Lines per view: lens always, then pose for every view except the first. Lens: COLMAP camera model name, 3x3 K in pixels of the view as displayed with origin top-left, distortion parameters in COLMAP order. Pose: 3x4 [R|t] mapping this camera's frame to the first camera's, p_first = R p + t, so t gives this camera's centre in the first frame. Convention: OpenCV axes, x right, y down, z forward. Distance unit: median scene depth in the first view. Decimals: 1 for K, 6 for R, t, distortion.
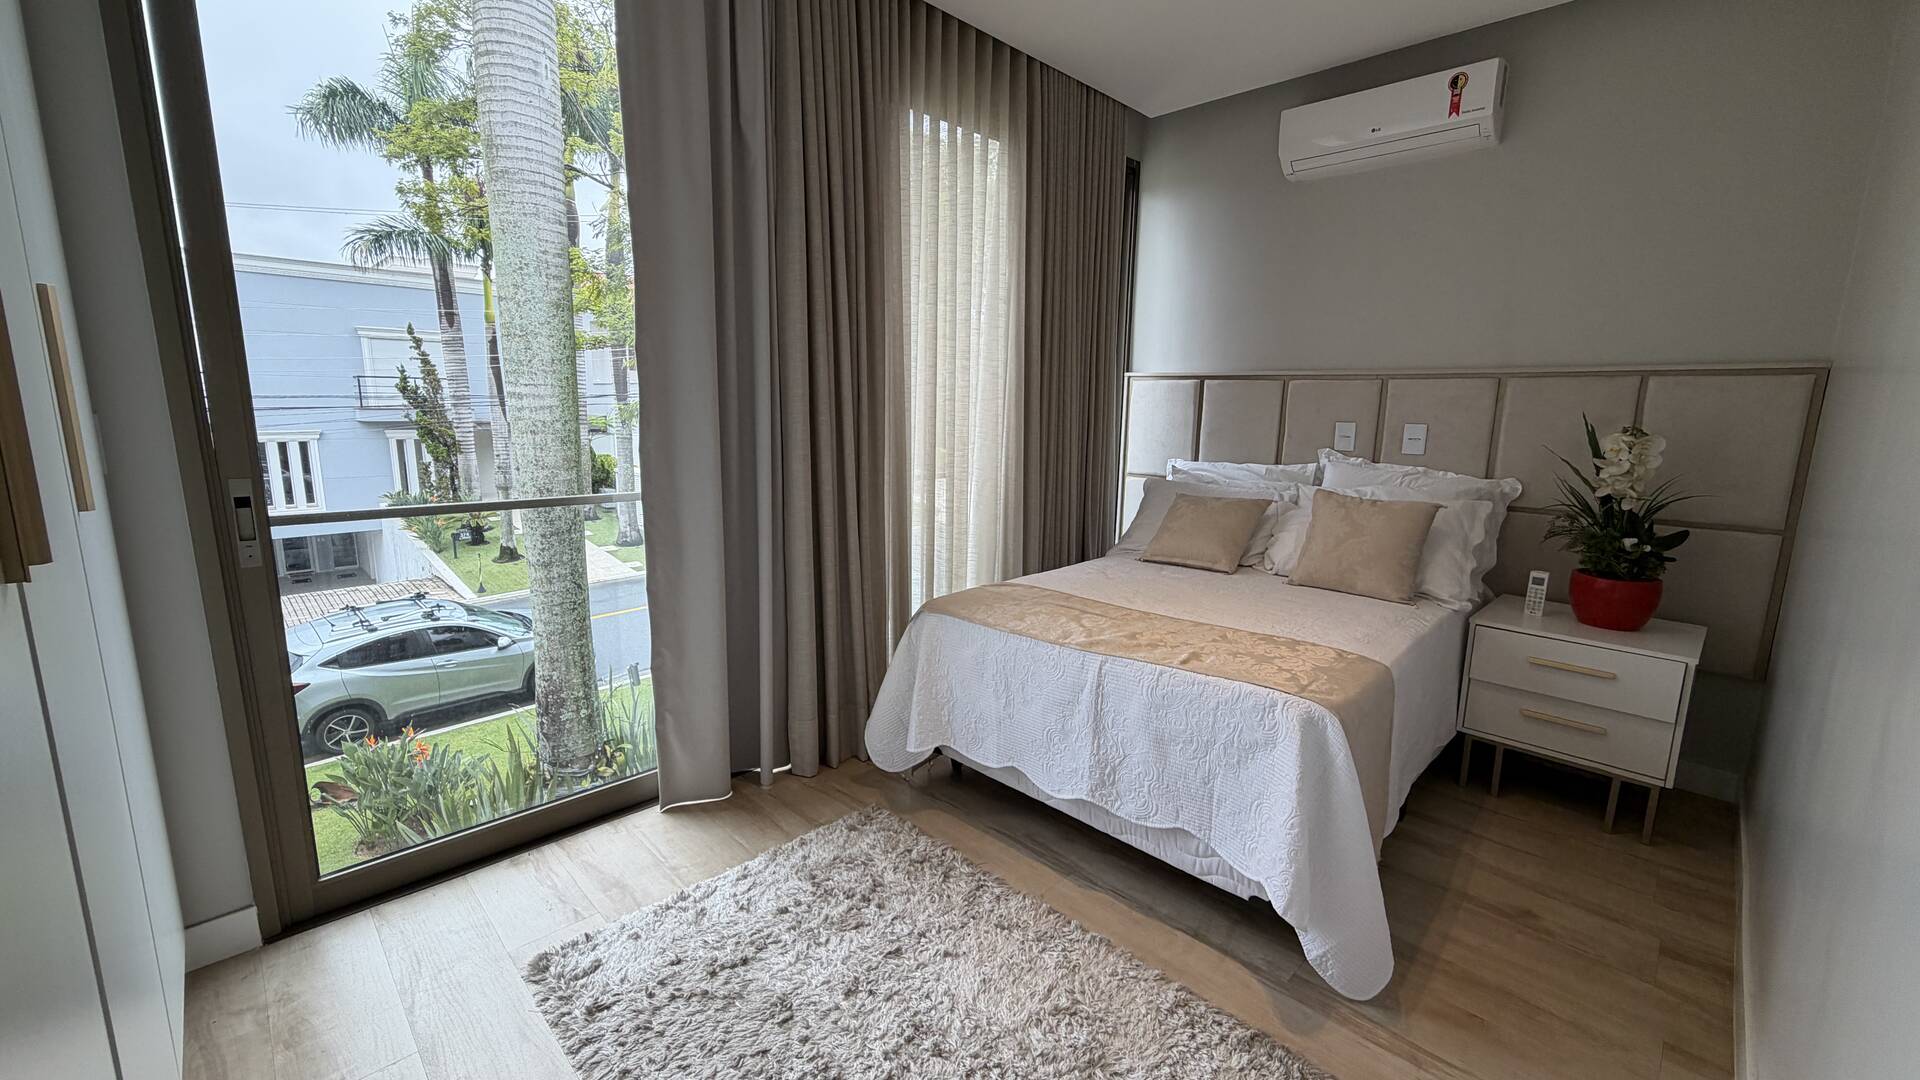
lens RADIAL K [[764.0, 0, 952.6], [0, 764.0, 540.4], [0, 0, 1]] dist [0.000988, 0.000051]
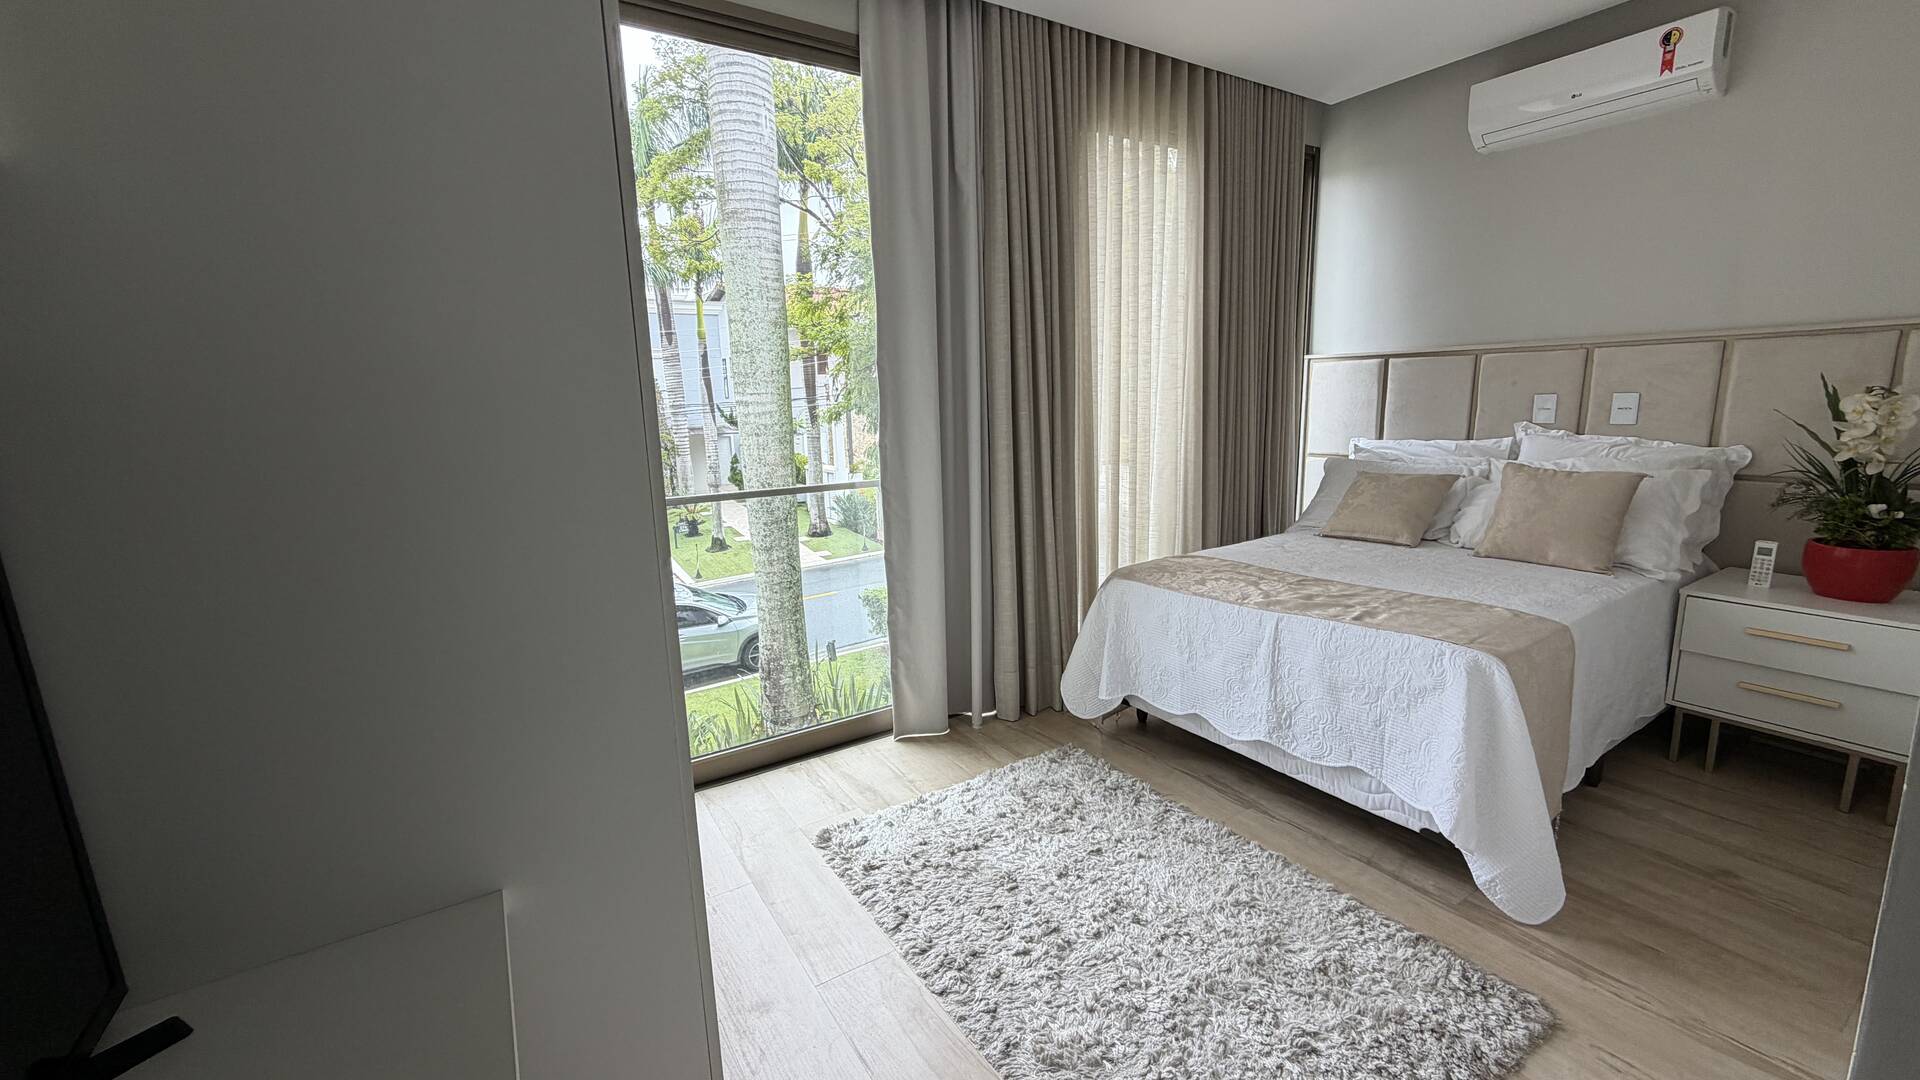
lens RADIAL K [[764.0, 0, 952.6], [0, 764.0, 540.4], [0, 0, 1]] dist [0.000988, 0.000051]
pose [[0.976311, -0.005876, -0.216291, -0.023054], [0.008366, 0.999909, 0.010600, 0.020670], [0.216209, -0.012158, 0.976271, -0.159372]]
